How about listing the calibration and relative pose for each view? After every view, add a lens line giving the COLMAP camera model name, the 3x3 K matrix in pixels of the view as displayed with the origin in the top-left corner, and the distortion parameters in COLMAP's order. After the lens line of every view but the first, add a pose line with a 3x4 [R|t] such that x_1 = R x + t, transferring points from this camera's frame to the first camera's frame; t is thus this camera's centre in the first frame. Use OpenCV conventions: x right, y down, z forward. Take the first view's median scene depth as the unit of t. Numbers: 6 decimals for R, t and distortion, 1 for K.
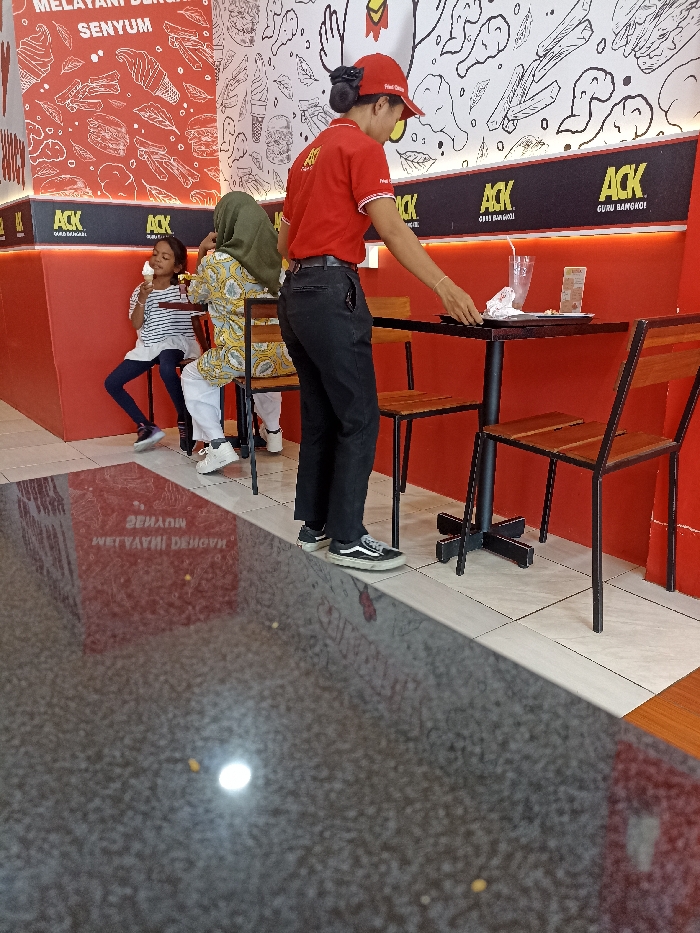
lens RADIAL K [[679.3, 0, 352.3], [0, 679.3, 485.0], [0, 0, 1]] dist [0.058017, -0.059077]
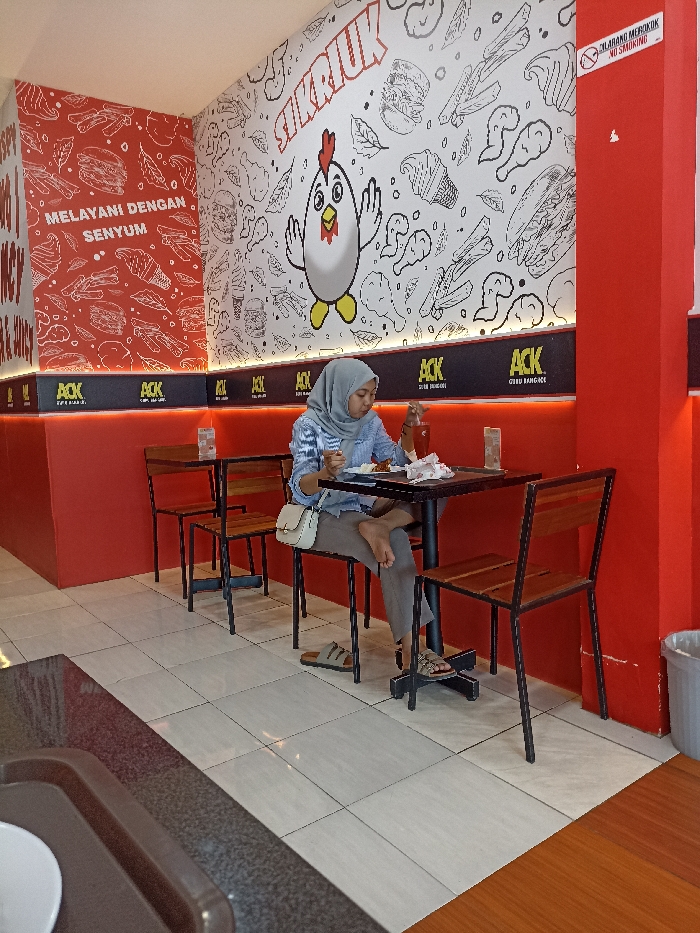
lens RADIAL K [[679.3, 0, 352.3], [0, 679.3, 485.0], [0, 0, 1]] dist [0.058017, -0.059077]
pose [[0.999198, -0.039804, -0.004438, 0.087186], [0.038367, 0.983090, -0.179061, -0.028169], [0.011490, 0.178747, 0.983828, -0.128606]]
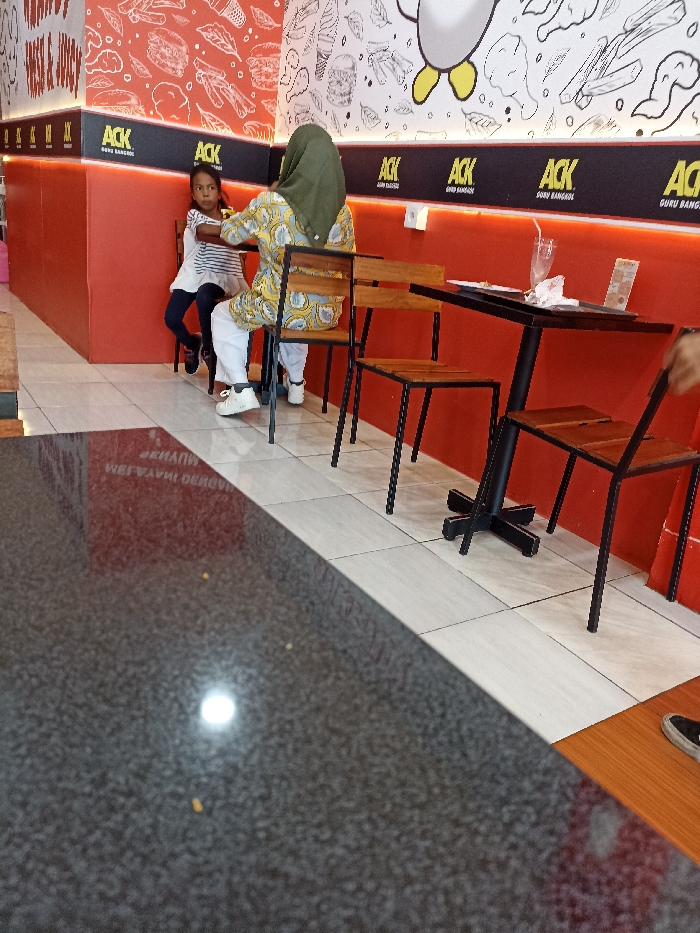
lens RADIAL K [[676.7, 0, 352.1], [0, 676.7, 481.7], [0, 0, 1]] dist [0.046151, -0.040468]
pose [[0.990584, 0.136444, -0.011218, -0.008318], [-0.135398, 0.988512, 0.067175, -0.020293], [0.020255, -0.065023, 0.997678, 0.006842]]
